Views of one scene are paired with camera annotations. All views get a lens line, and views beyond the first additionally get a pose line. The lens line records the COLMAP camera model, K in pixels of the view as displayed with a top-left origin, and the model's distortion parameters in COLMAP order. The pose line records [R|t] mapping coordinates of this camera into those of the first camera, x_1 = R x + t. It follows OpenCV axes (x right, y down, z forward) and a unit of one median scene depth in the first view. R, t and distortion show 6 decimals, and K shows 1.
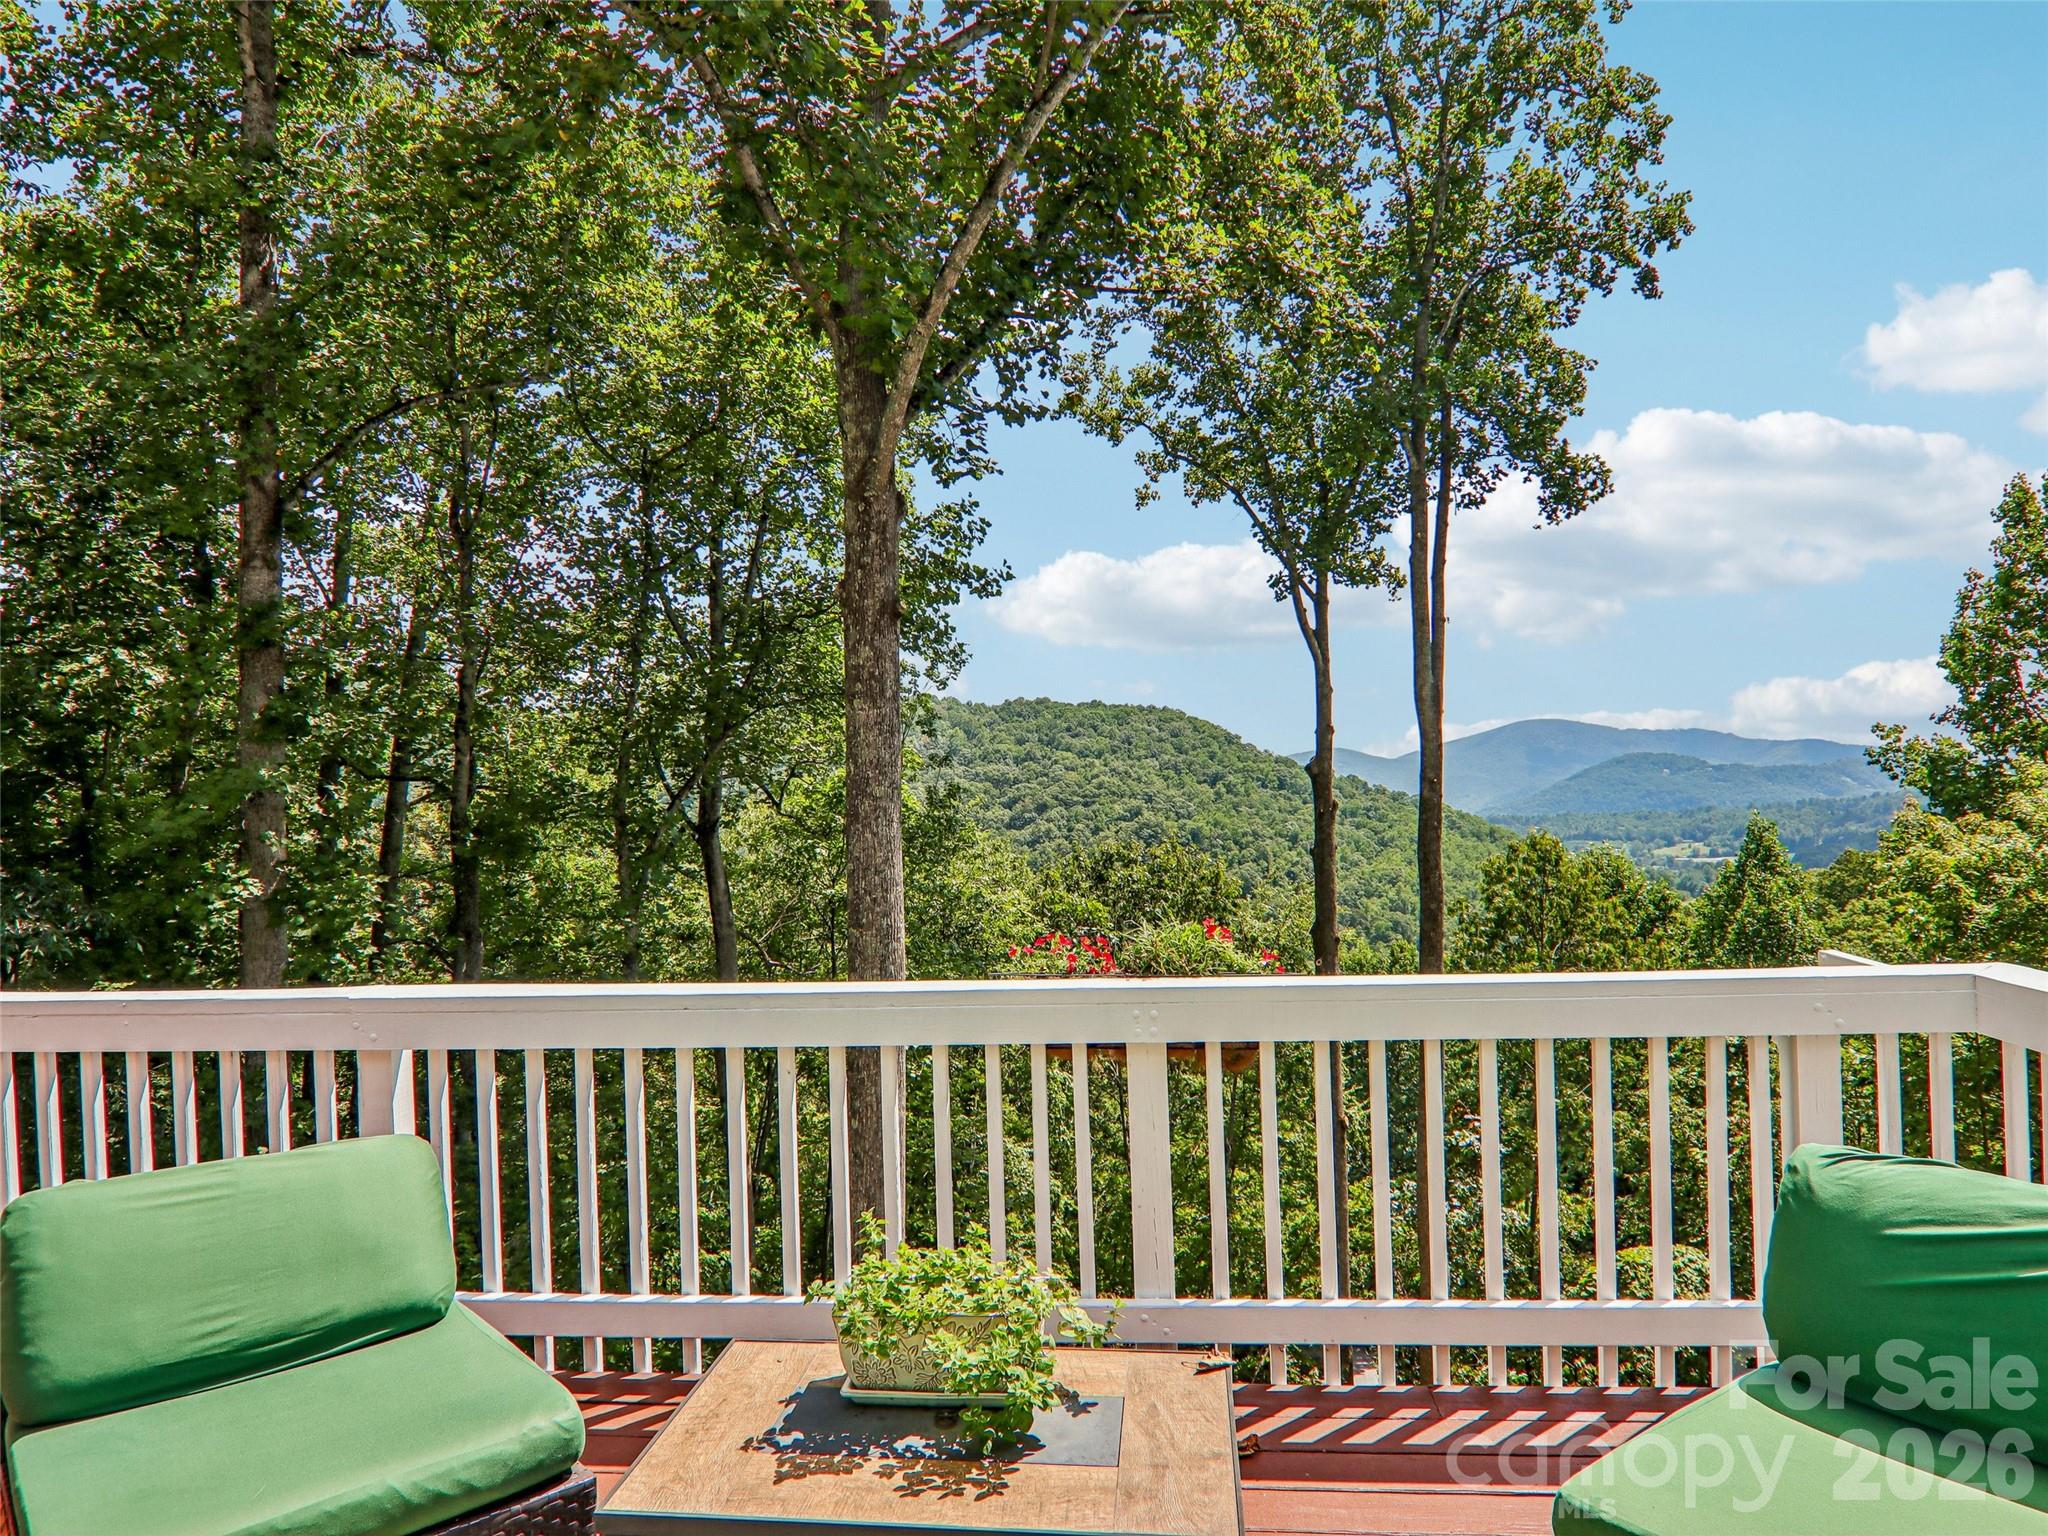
lens RADIAL K [[1307.9, 0, 1017.0], [0, 1307.9, 802.9], [0, 0, 1]] dist [0.021338, -0.022089]
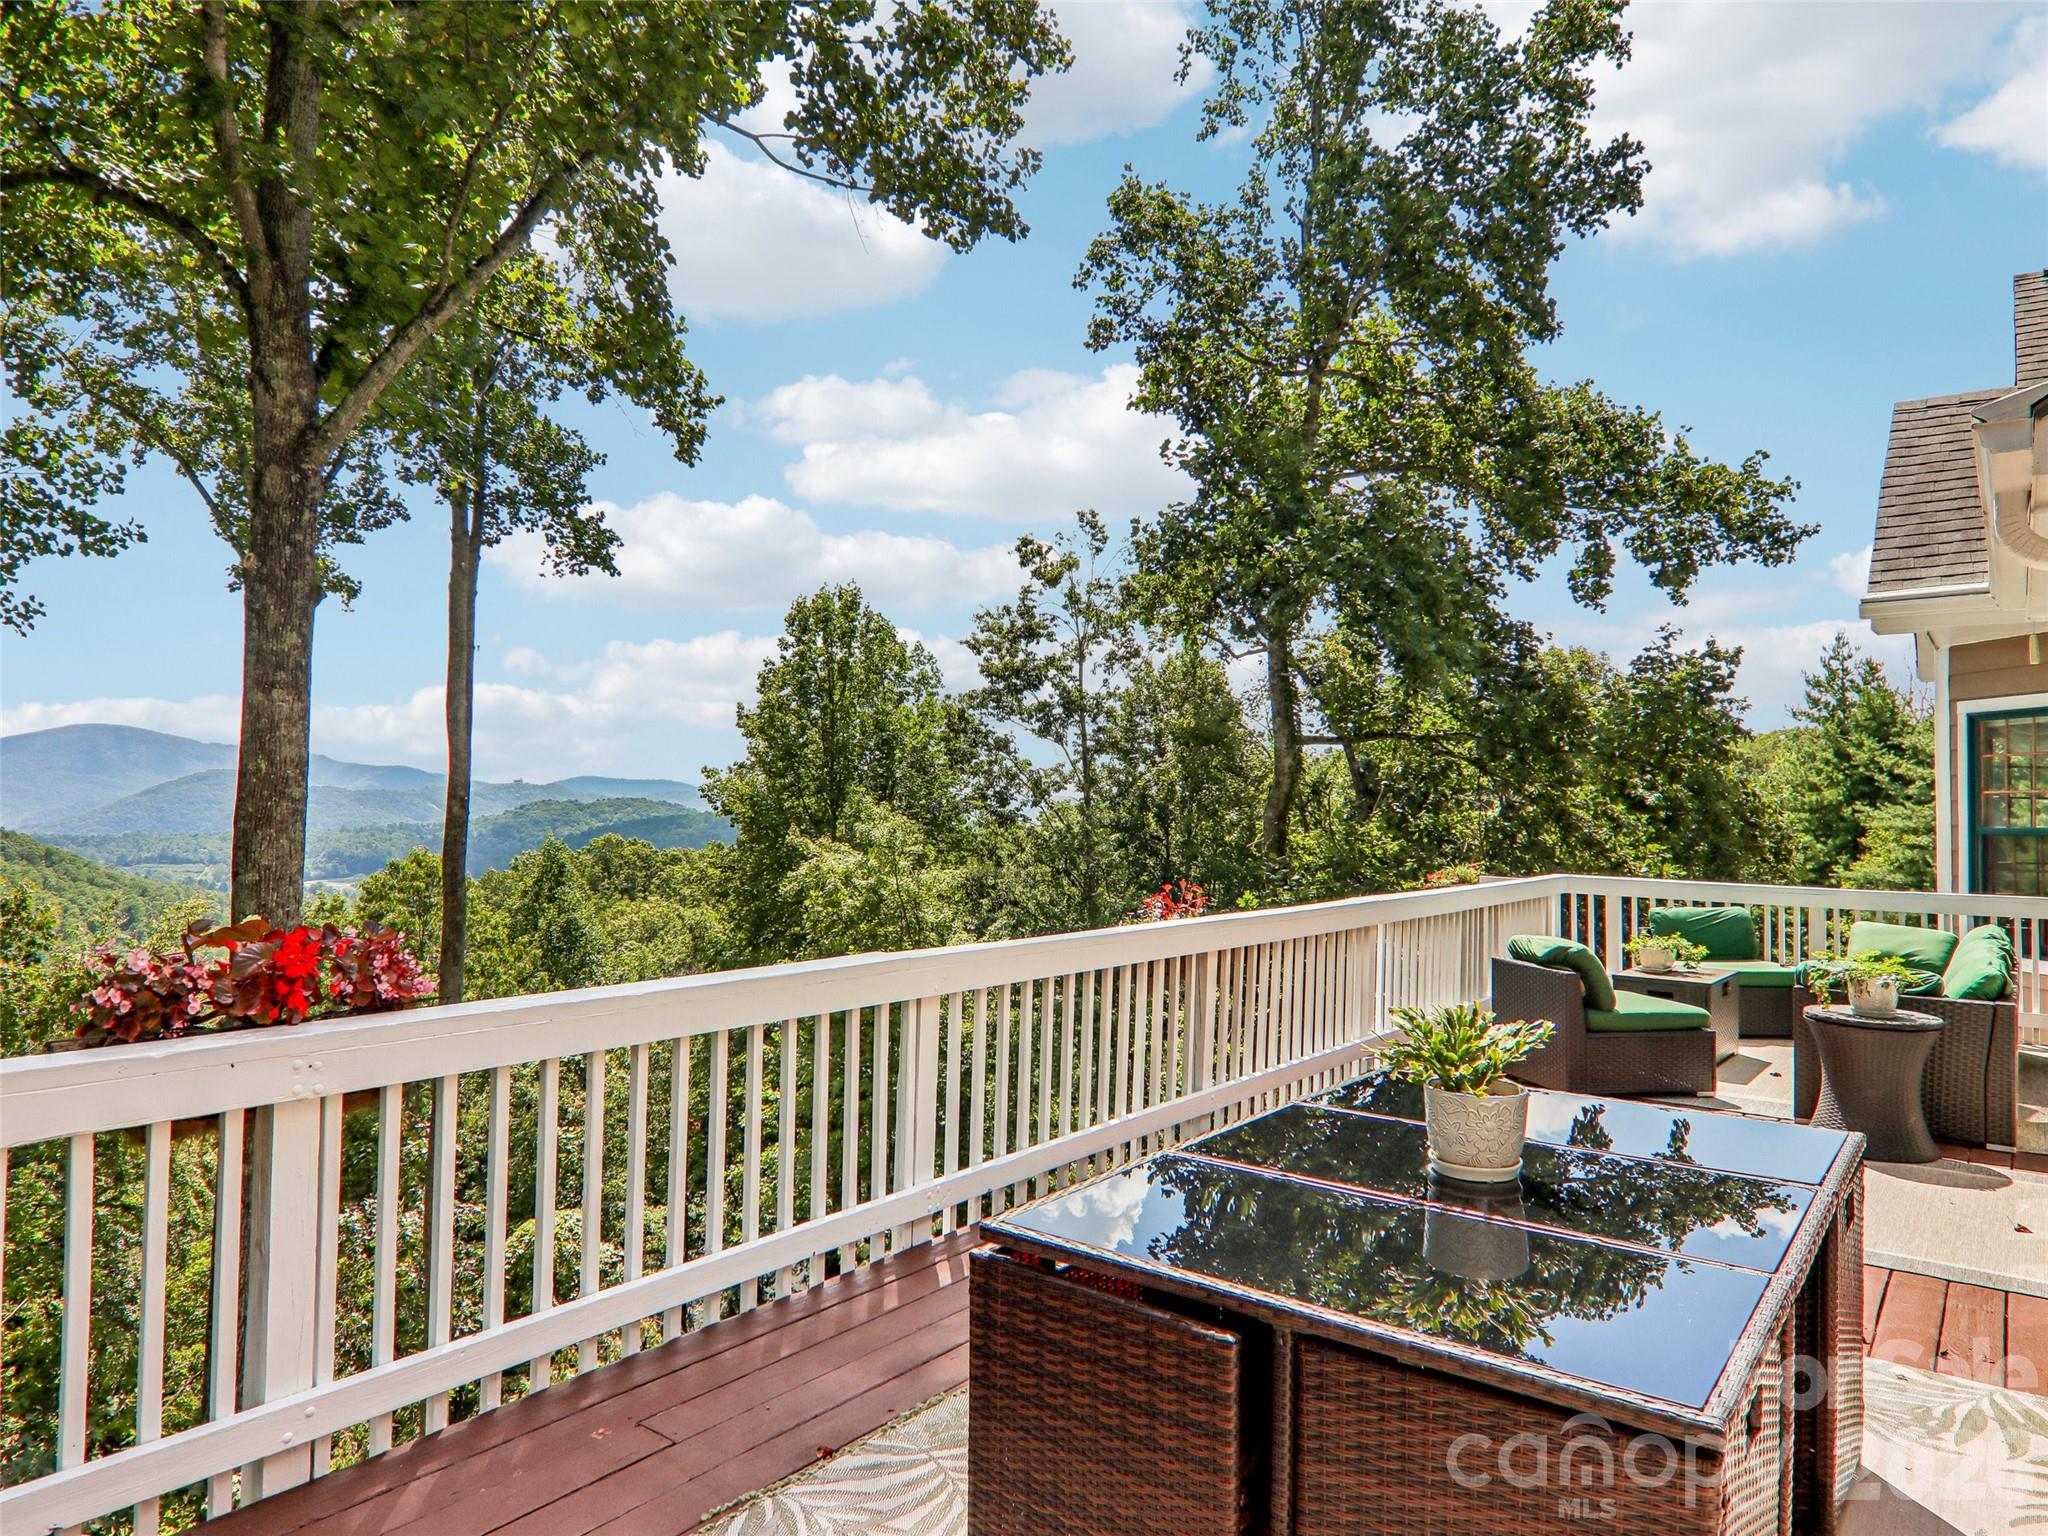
lens RADIAL K [[1307.9, 0, 1019.0], [0, 1307.9, 769.5], [0, 0, 1]] dist [0.021338, -0.022089]
pose [[0.544773, 0.058561, 0.836536, -0.277232], [-0.023269, 0.998230, -0.054727, 0.005812], [-0.838261, 0.010348, 0.545172, 0.049402]]
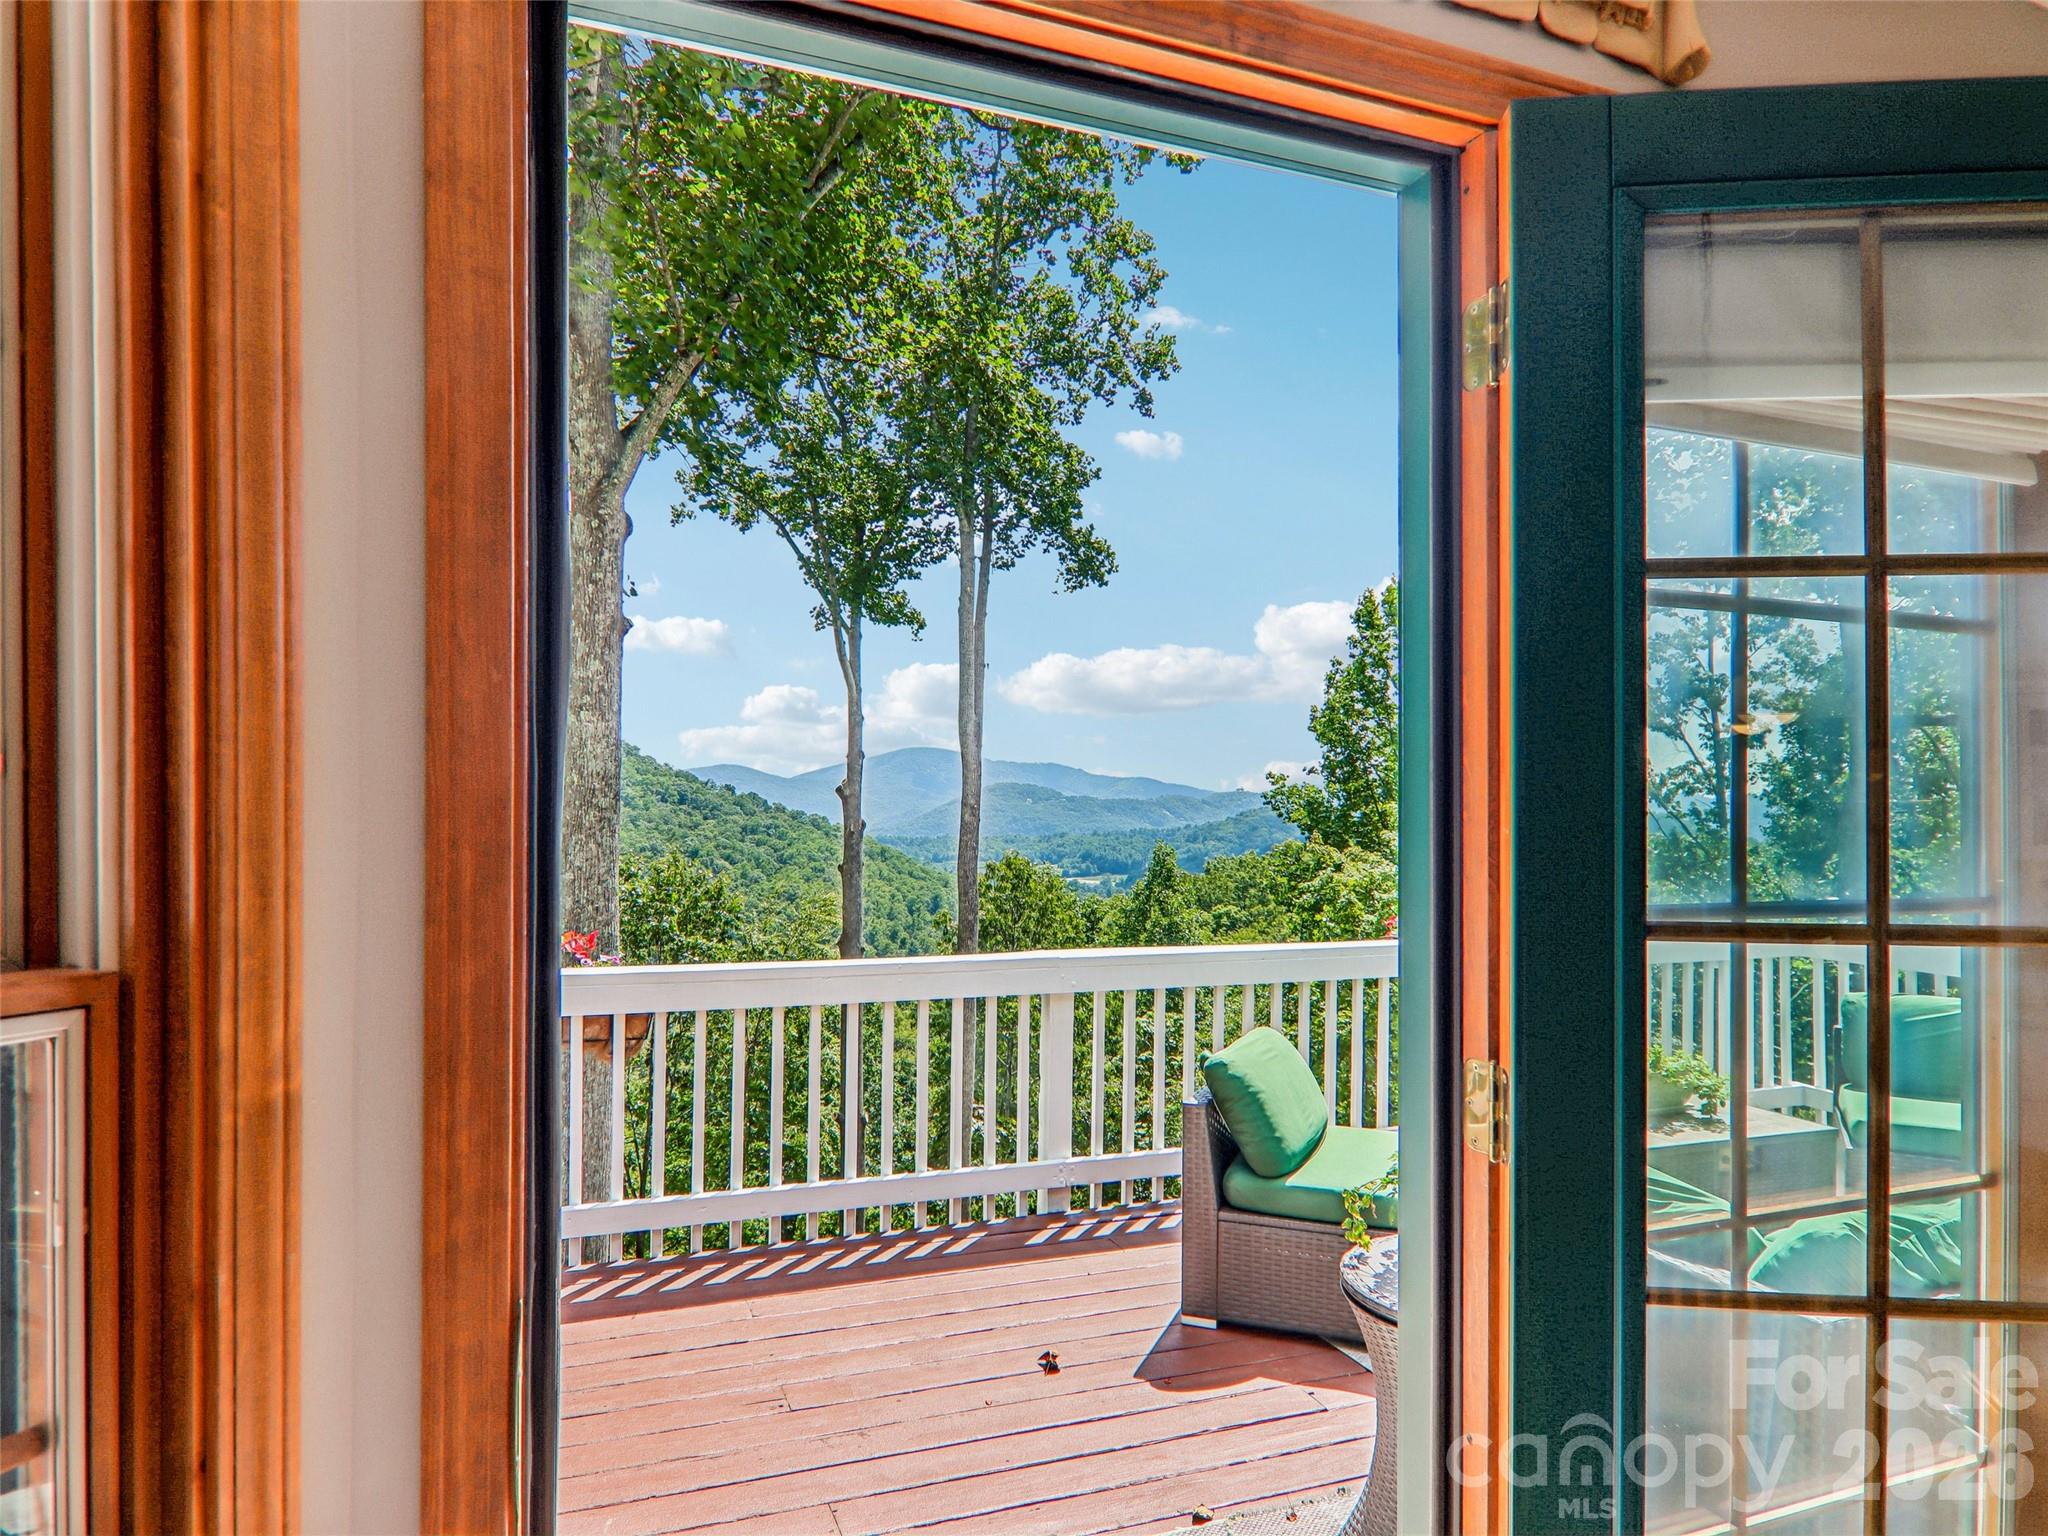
lens RADIAL K [[1307.9, 0, 1023.1], [0, 1307.9, 783.3], [0, 0, 1]] dist [0.021338, -0.022089]
pose [[0.898526, 0.042892, 0.436819, -0.120222], [-0.031096, 0.998934, -0.034125, 0.000419], [-0.437817, 0.017079, 0.898902, -0.030576]]
